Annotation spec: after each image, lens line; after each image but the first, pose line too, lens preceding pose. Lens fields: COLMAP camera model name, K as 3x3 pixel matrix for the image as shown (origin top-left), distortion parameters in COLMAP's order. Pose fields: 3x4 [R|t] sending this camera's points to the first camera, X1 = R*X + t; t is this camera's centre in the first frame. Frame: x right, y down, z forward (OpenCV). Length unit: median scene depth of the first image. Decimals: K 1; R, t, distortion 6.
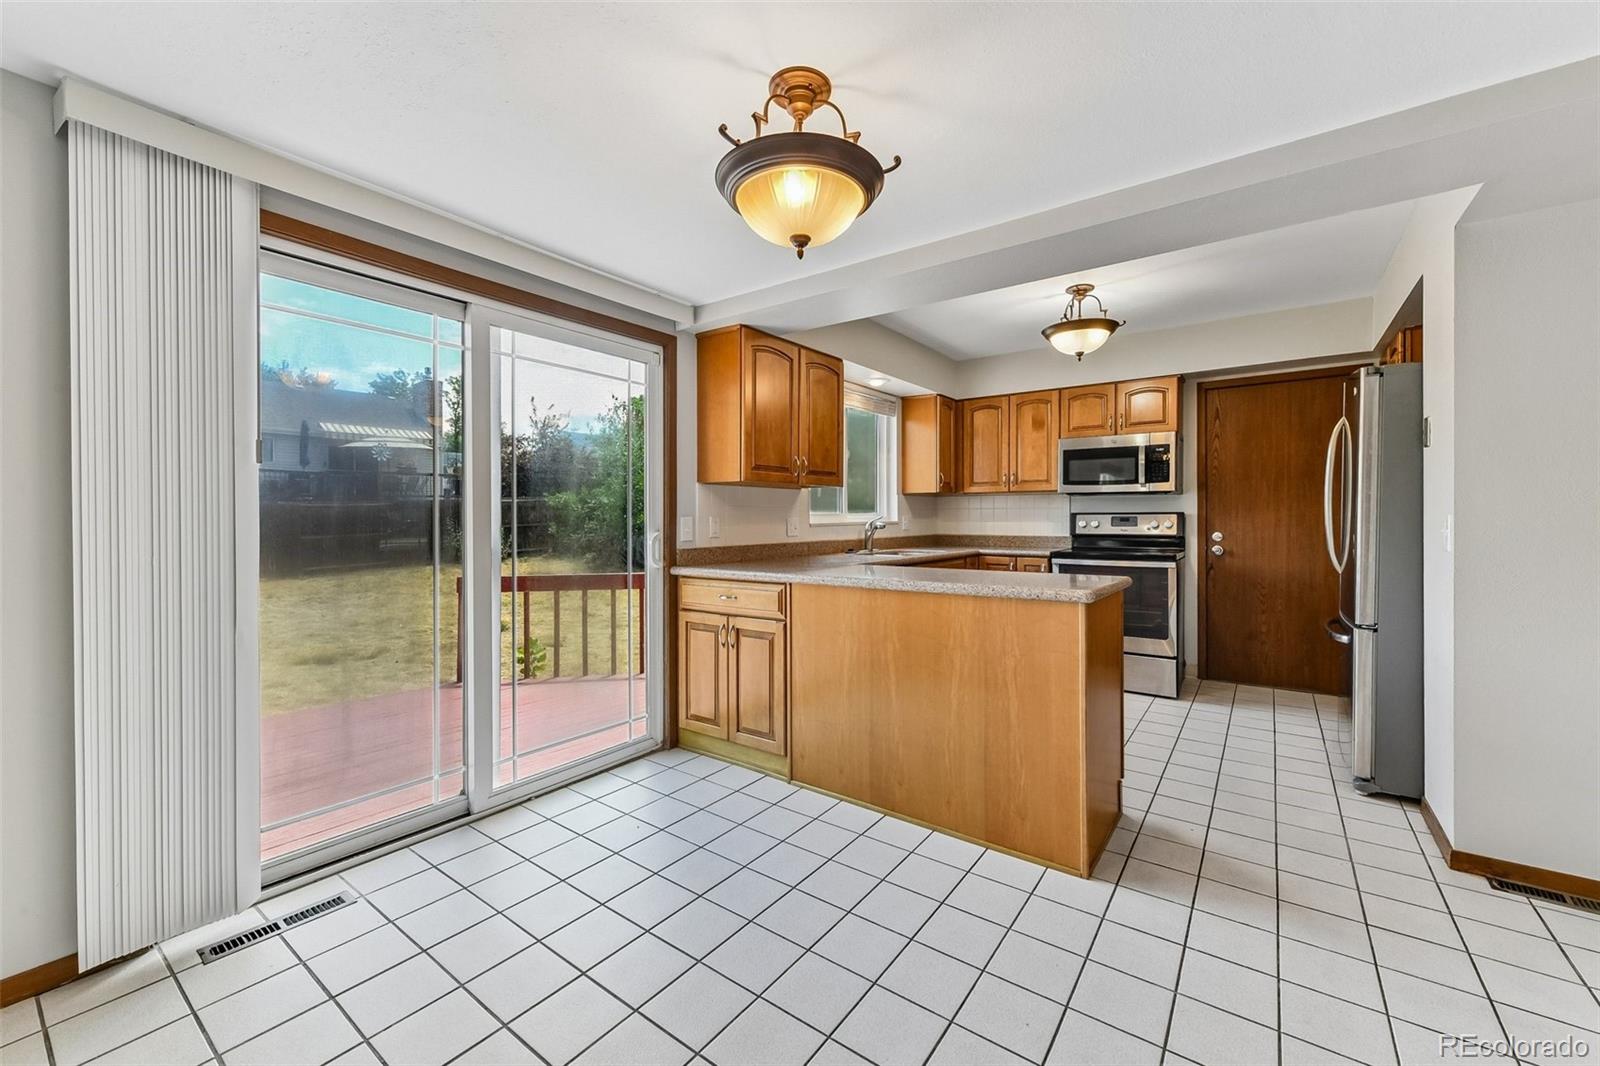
lens RADIAL K [[632.1, 0, 804.0], [0, 632.1, 519.2], [0, 0, 1]] dist [-0.000599, -0.000043]
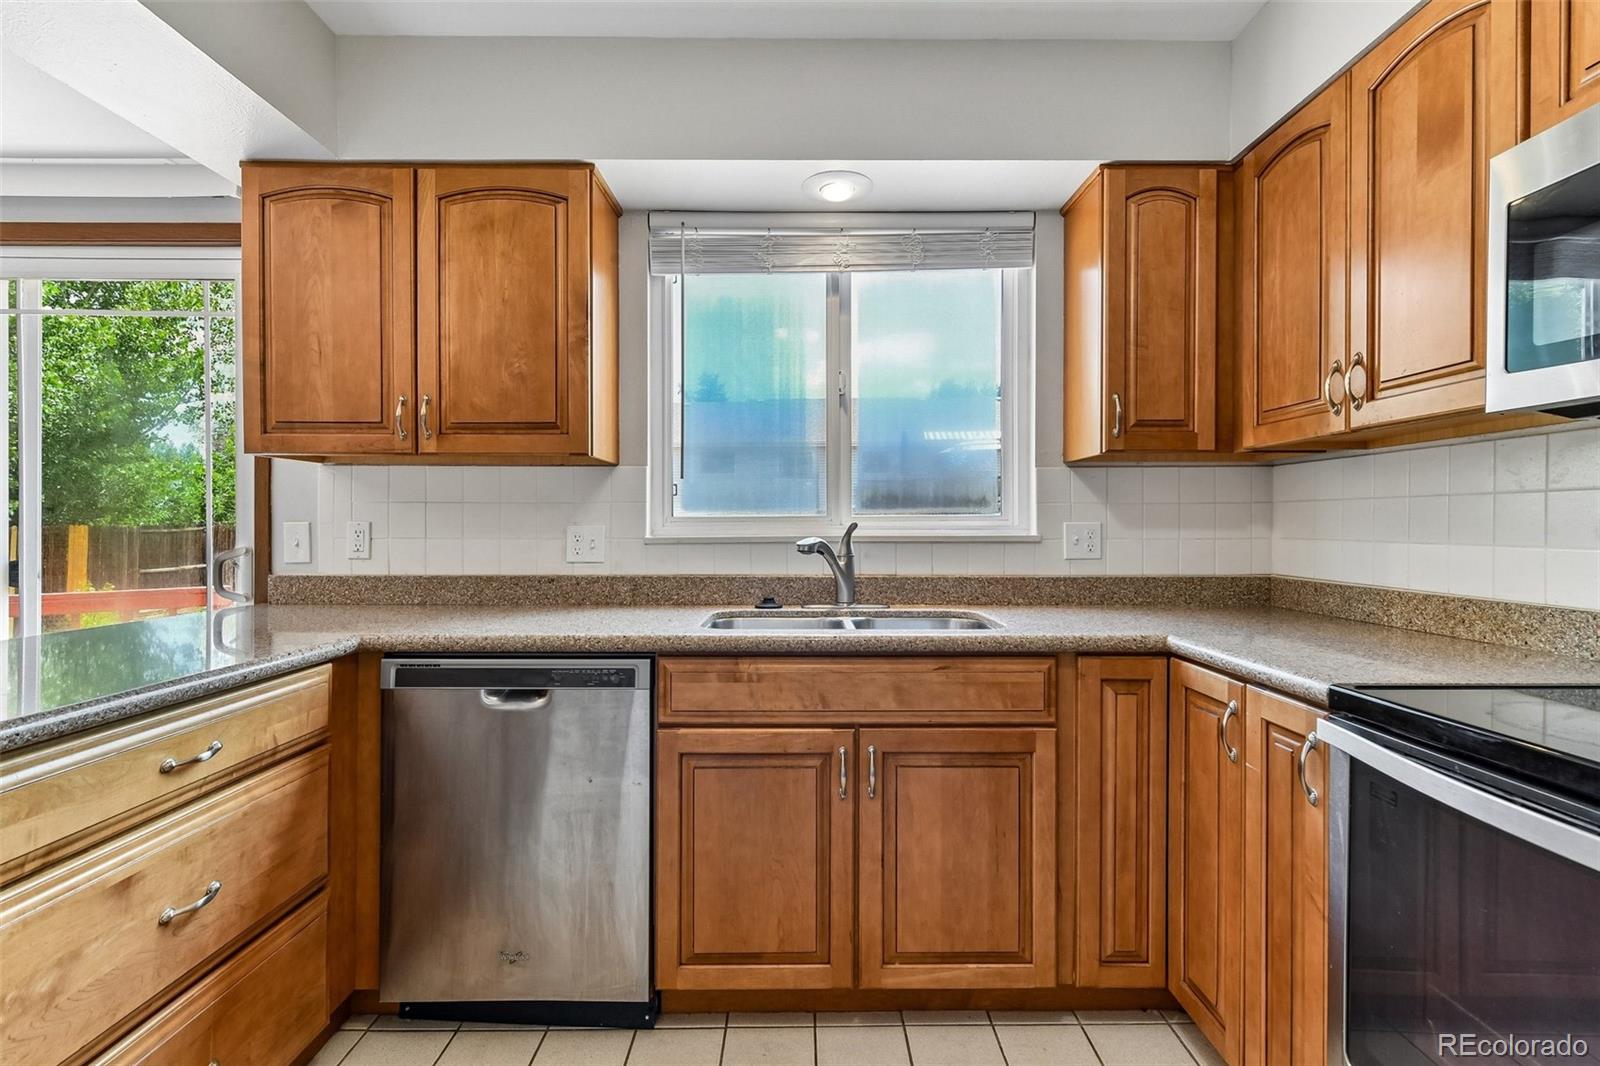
lens RADIAL K [[757.5, 0, 822.1], [0, 757.5, 528.1], [0, 0, 1]] dist [0.004453, -0.000325]
pose [[0.610236, 0.006169, -0.792196, 0.474556], [-0.006830, 0.999973, 0.002526, -0.001990], [0.792190, 0.003869, 0.610262, 0.667376]]
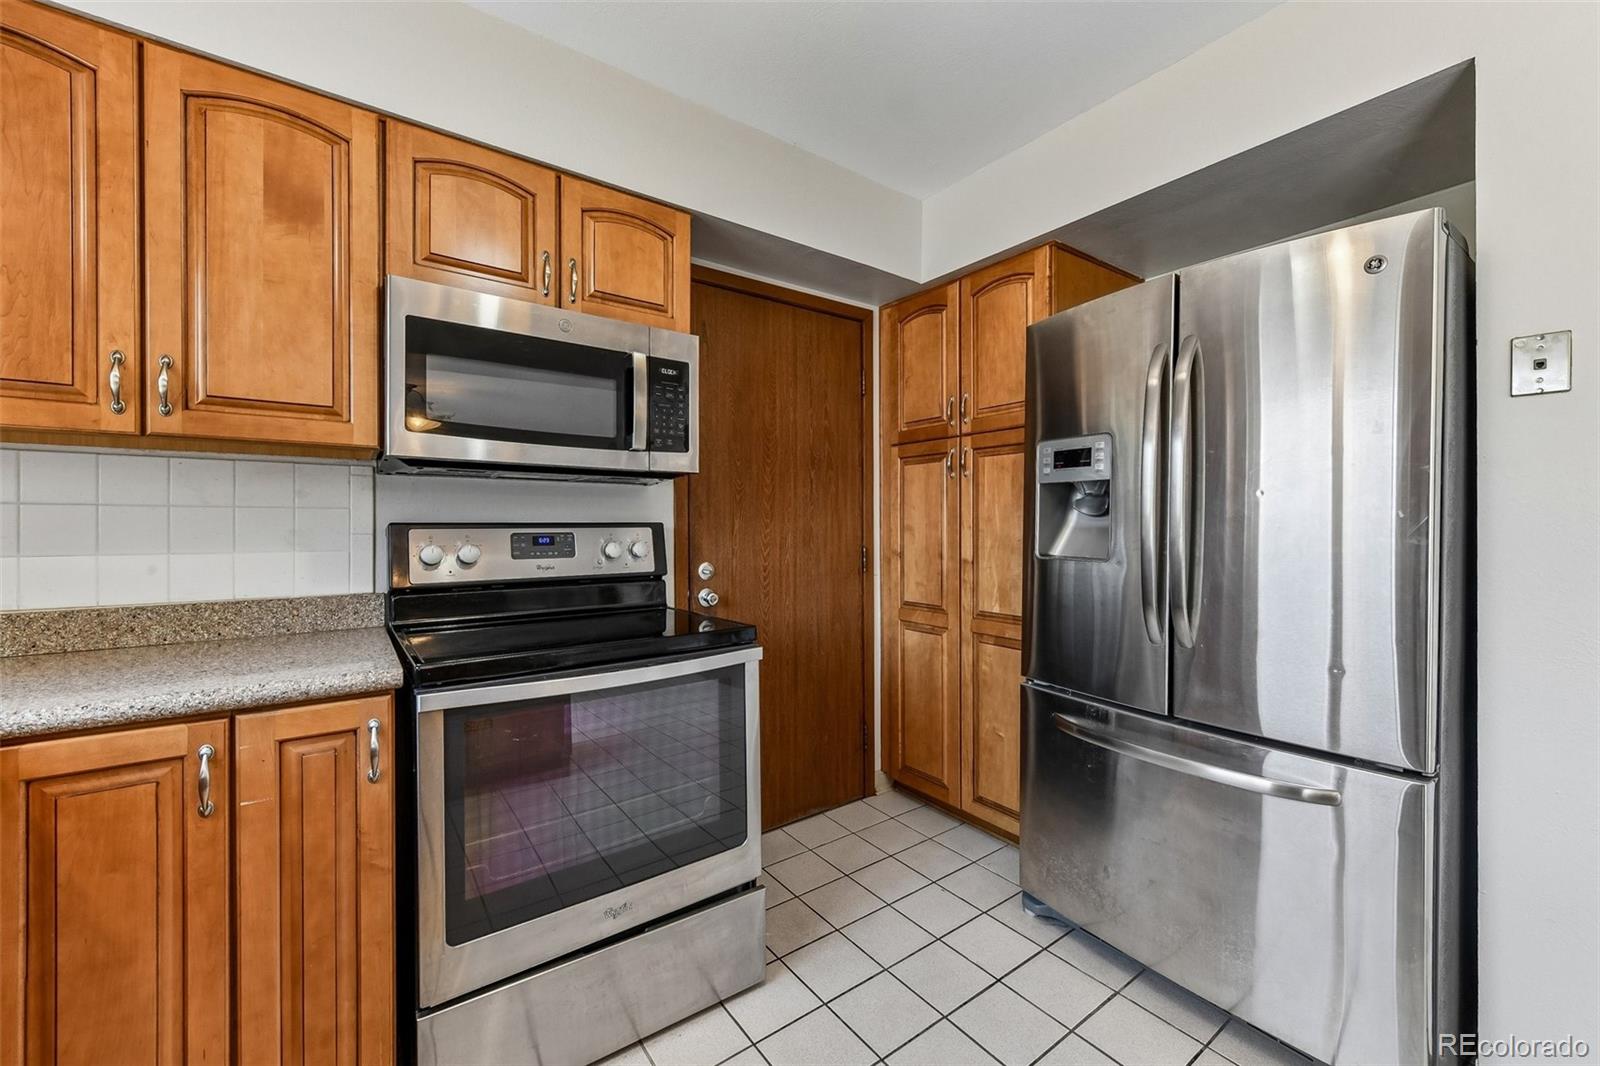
lens RADIAL K [[636.4, 0, 819.8], [0, 636.4, 527.1], [0, 0, 1]] dist [-0.001457, -0.000586]
pose [[0.289226, -0.001800, 0.957259, 0.176056], [0.003036, 0.999995, 0.000964, -0.007906], [-0.957256, 0.002627, 0.289230, 0.721819]]
